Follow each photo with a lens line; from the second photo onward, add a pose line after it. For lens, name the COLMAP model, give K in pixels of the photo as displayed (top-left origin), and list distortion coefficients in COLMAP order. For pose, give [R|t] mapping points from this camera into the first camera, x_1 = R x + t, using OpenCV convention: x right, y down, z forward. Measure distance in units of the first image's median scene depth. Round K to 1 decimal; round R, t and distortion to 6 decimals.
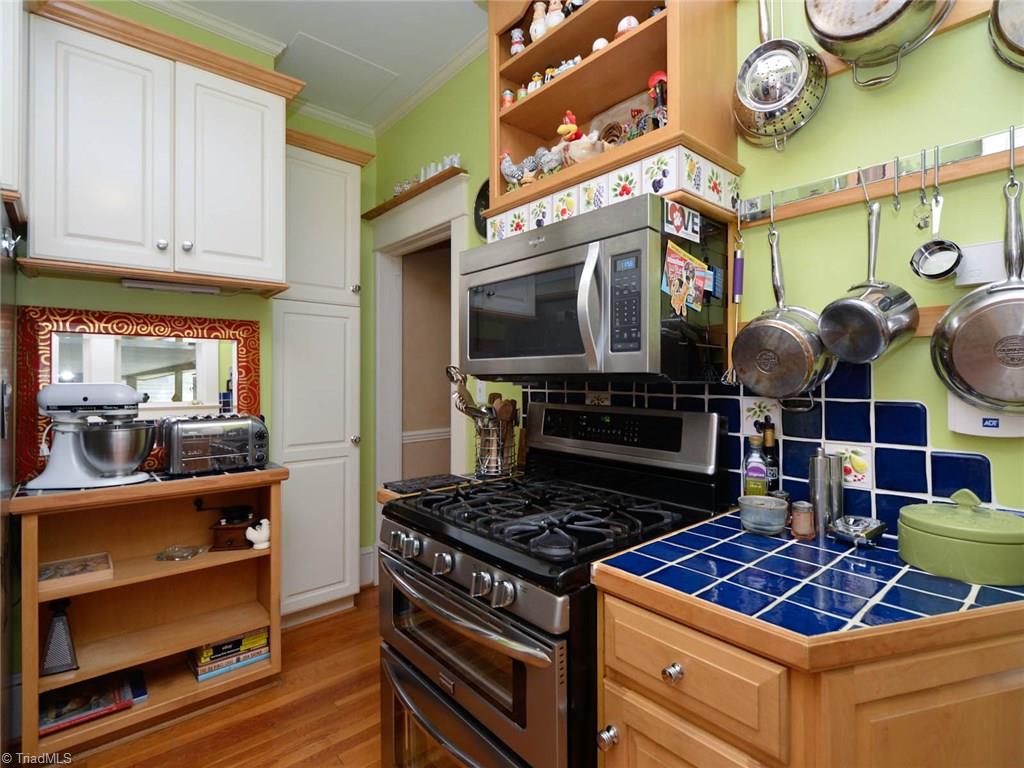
lens RADIAL K [[518.7, 0, 514.5], [0, 518.7, 374.8], [0, 0, 1]] dist [-0.001808, -0.000632]
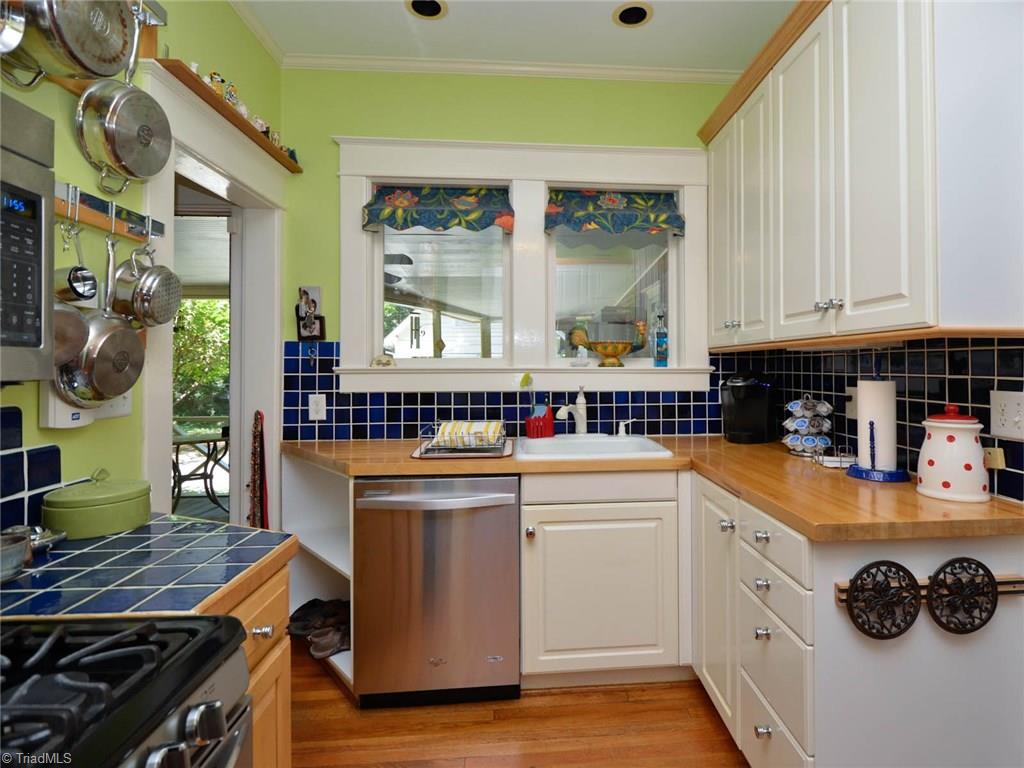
lens RADIAL K [[518.7, 0, 514.5], [0, 518.7, 374.8], [0, 0, 1]] dist [-0.001808, -0.000632]
pose [[-0.753060, -0.001548, 0.657950, -0.694252], [0.004473, 0.999962, 0.007473, -0.013818], [-0.657937, 0.008570, -0.753024, 1.172394]]
